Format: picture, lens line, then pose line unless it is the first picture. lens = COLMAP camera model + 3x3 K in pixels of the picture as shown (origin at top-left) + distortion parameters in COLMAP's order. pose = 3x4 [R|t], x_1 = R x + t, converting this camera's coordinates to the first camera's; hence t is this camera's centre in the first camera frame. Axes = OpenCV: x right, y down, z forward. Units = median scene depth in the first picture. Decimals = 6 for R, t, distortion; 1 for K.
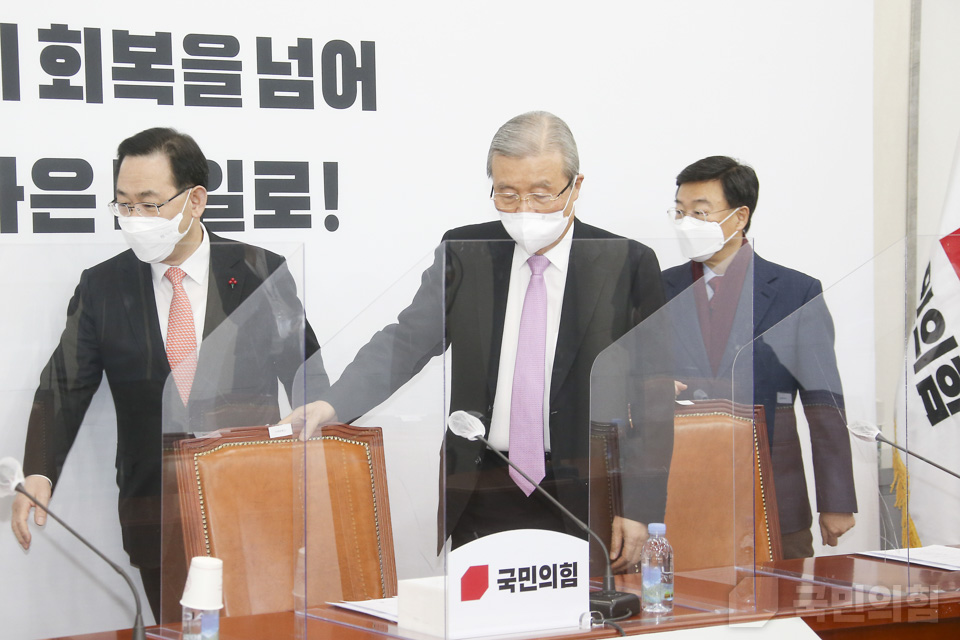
lens RADIAL K [[2463.4, 0, 430.4], [0, 2463.4, 299.3], [0, 0, 1]] dist [0.573143, 0.000000]
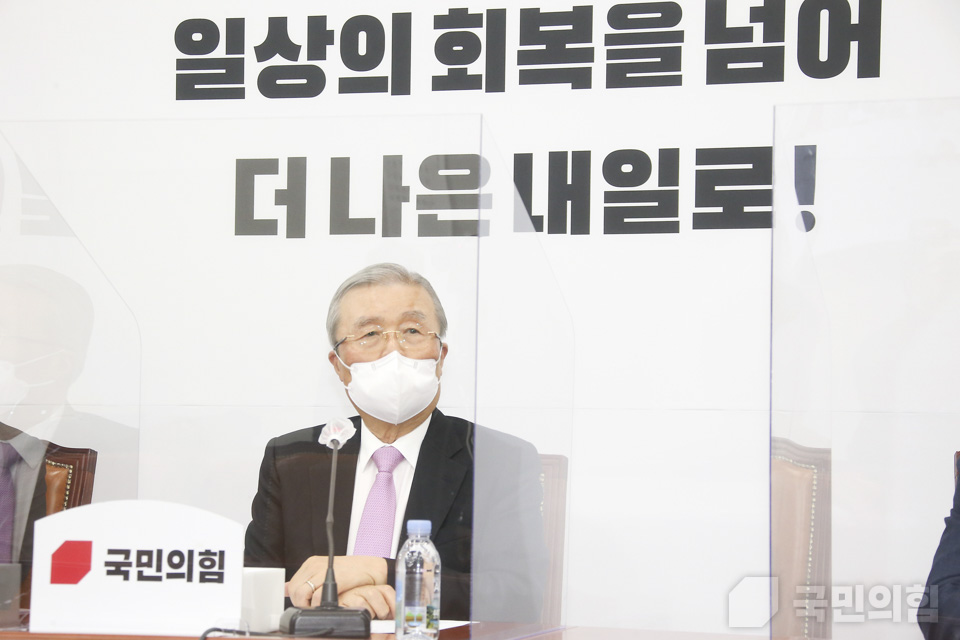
lens RADIAL K [[2463.4, 0, 475.7], [0, 2463.4, 318.7], [0, 0, 1]] dist [0.573143, 0.000000]
pose [[0.631153, -0.028099, -0.775150, 0.534551], [-0.044190, 0.996418, -0.072101, 0.065276], [0.774399, 0.079761, 0.627650, 0.432457]]
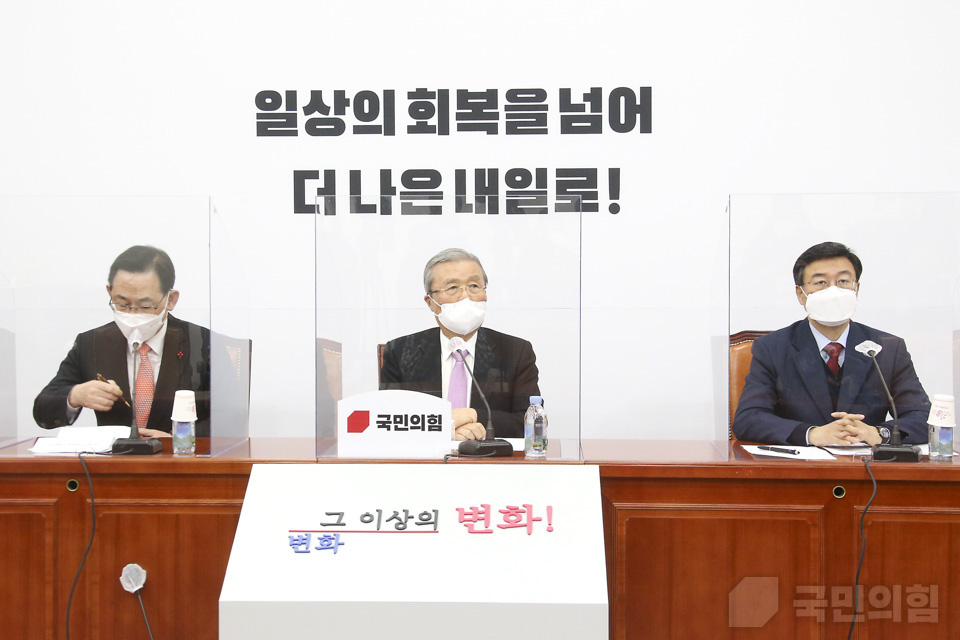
lens RADIAL K [[1538.8, 0, 484.8], [0, 1538.8, 318.1], [0, 0, 1]] dist [0.118020, 0.000000]
pose [[0.801784, 0.025756, -0.597059, 0.478919], [-0.021365, 0.999668, 0.014433, 0.025143], [0.597232, 0.001184, 0.802068, 0.204081]]
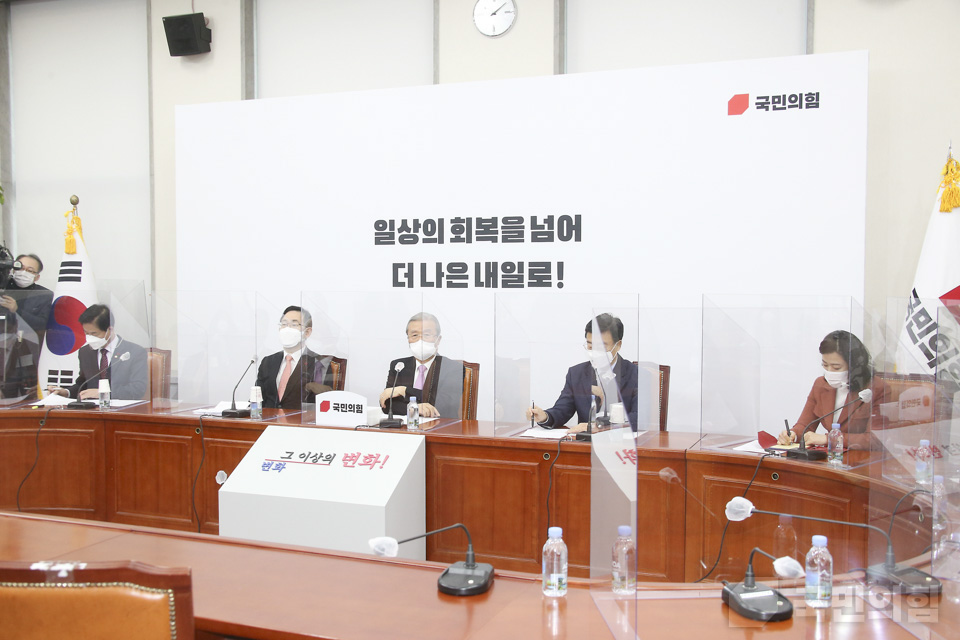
lens RADIAL K [[1048.8, 0, 486.5], [0, 1048.8, 322.3], [0, 0, 1]] dist [-0.001424, 0.000000]
pose [[0.552696, 0.042795, -0.832283, 0.871512], [-0.029721, 0.999058, 0.031634, -0.025450], [0.832853, 0.007252, 0.553447, 0.335866]]
